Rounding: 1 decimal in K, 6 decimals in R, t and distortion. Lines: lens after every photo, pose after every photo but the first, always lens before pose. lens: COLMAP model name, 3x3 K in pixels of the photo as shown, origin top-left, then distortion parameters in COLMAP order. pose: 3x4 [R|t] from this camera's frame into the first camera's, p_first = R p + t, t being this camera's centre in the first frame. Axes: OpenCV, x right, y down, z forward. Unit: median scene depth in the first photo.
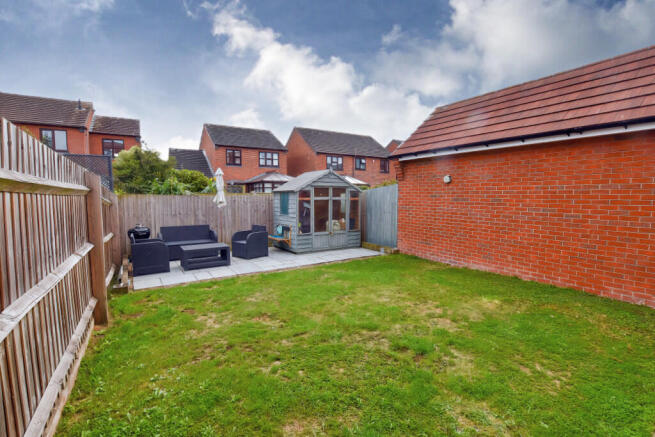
lens RADIAL K [[302.1, 0, 319.9], [0, 302.1, 216.9], [0, 0, 1]] dist [-0.003927, 0.000141]
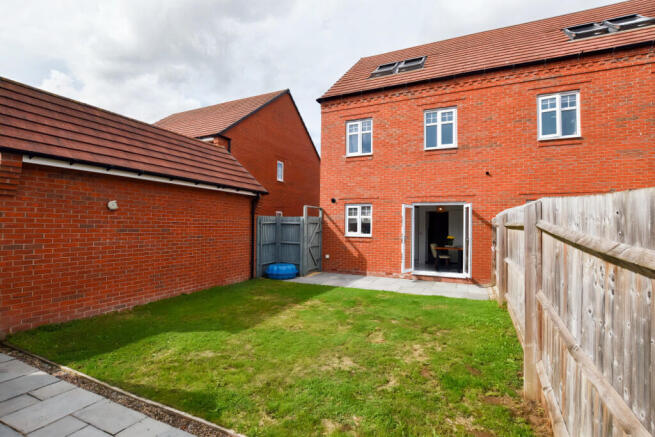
lens RADIAL K [[327.4, 0, 327.5], [0, 327.4, 218.5], [0, 0, 1]] dist [-0.000162, 0.000001]
pose [[-0.571789, 0.011770, 0.820316, -0.515238], [0.047274, 0.998708, 0.018623, -0.066546], [-0.819037, 0.049428, -0.571607, 0.869354]]
